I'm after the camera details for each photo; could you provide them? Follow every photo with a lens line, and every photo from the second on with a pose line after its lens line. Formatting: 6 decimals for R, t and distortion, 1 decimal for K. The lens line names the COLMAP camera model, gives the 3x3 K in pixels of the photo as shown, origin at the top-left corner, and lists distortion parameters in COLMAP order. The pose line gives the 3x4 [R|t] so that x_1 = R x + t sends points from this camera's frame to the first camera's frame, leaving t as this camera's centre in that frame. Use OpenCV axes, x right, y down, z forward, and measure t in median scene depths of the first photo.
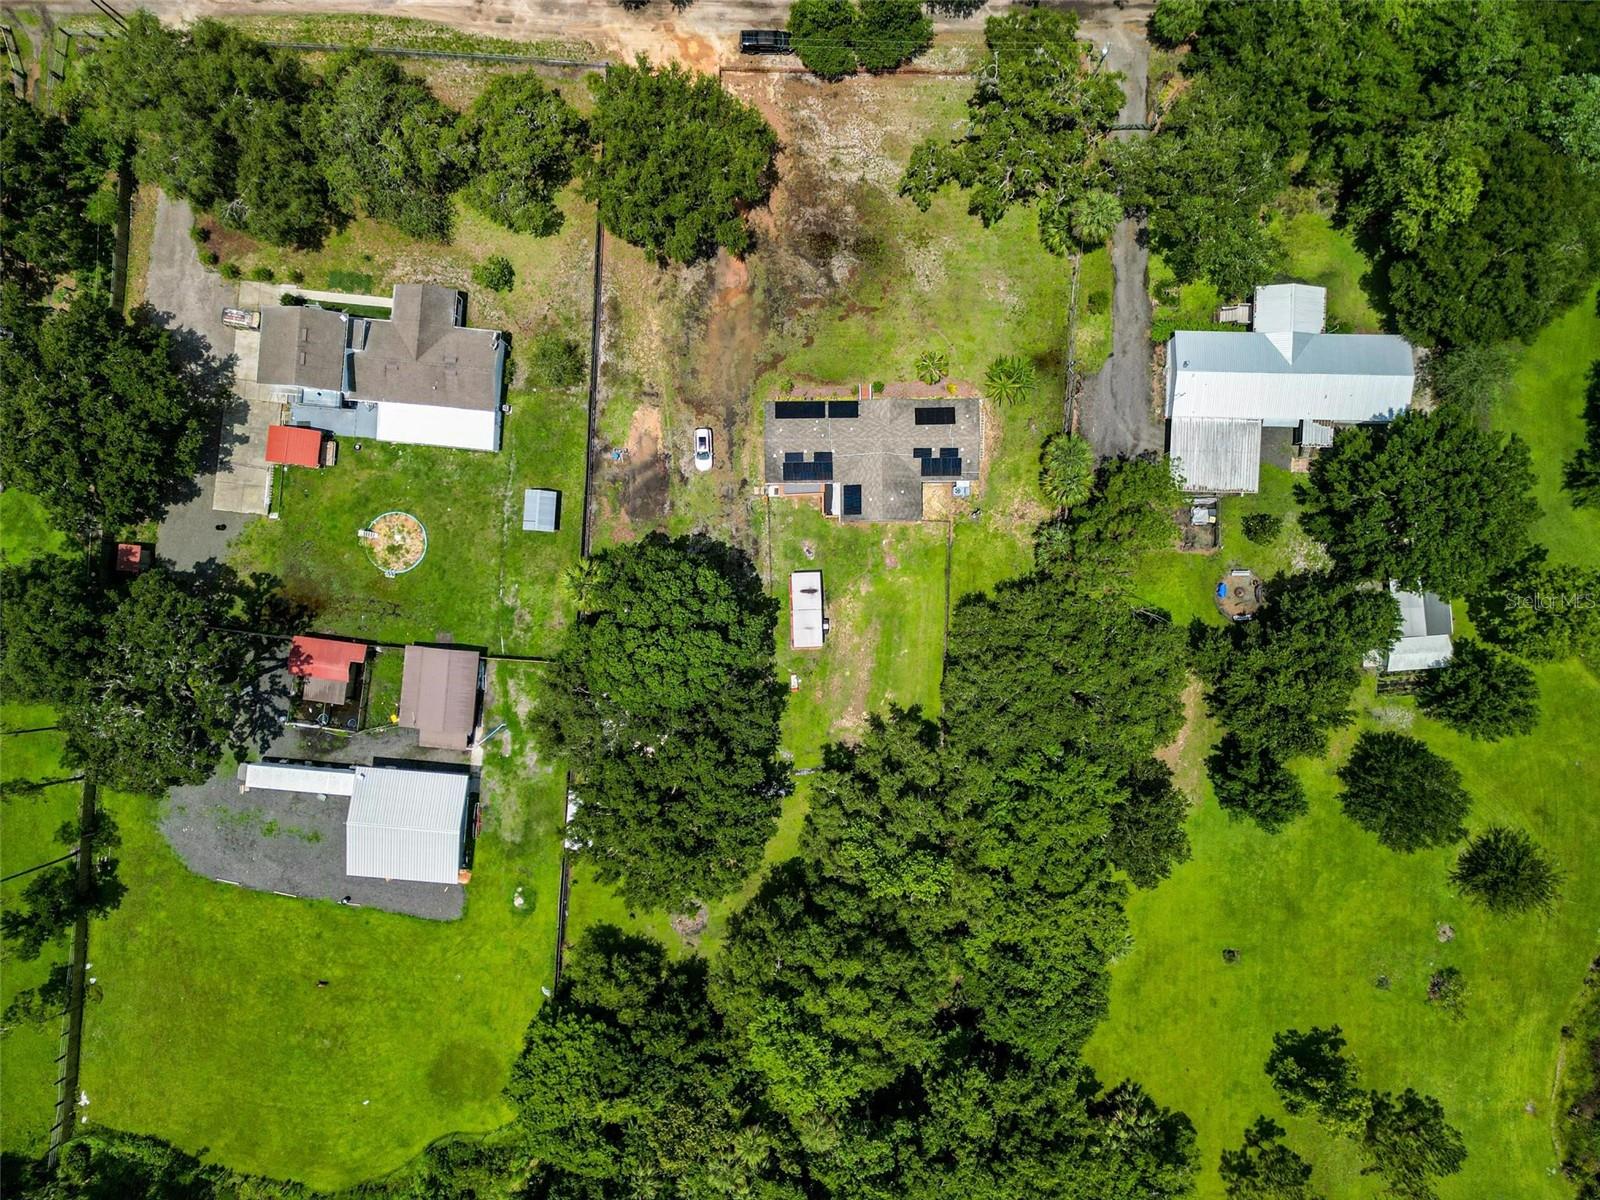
lens RADIAL K [[1105.8, 0, 800.0], [0, 1105.8, 600.0], [0, 0, 1]] dist [0.061917, -0.050169]
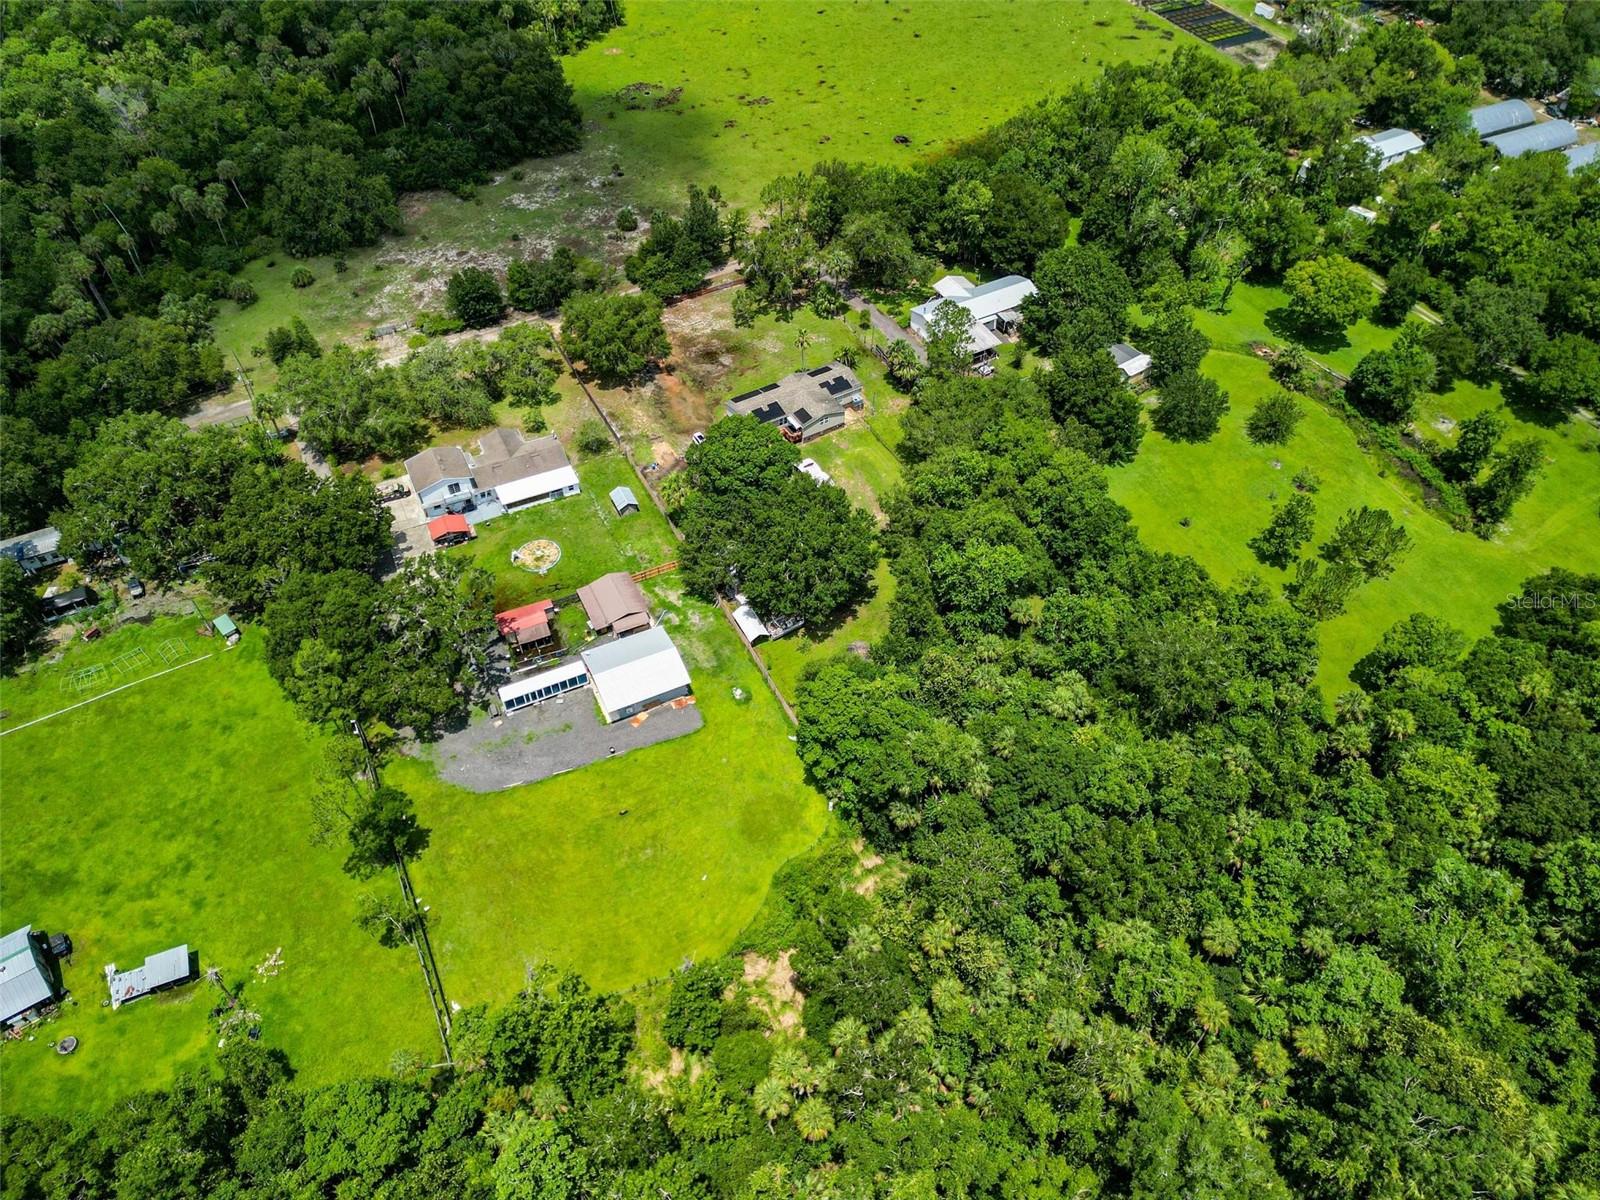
lens RADIAL K [[1105.8, 0, 800.0], [0, 1105.8, 600.0], [0, 0, 1]] dist [0.061917, -0.050169]
pose [[0.858739, -0.367883, 0.356692, -0.601392], [0.512243, 0.634279, -0.579049, 0.965395], [-0.013220, 0.679965, 0.733125, 0.010984]]
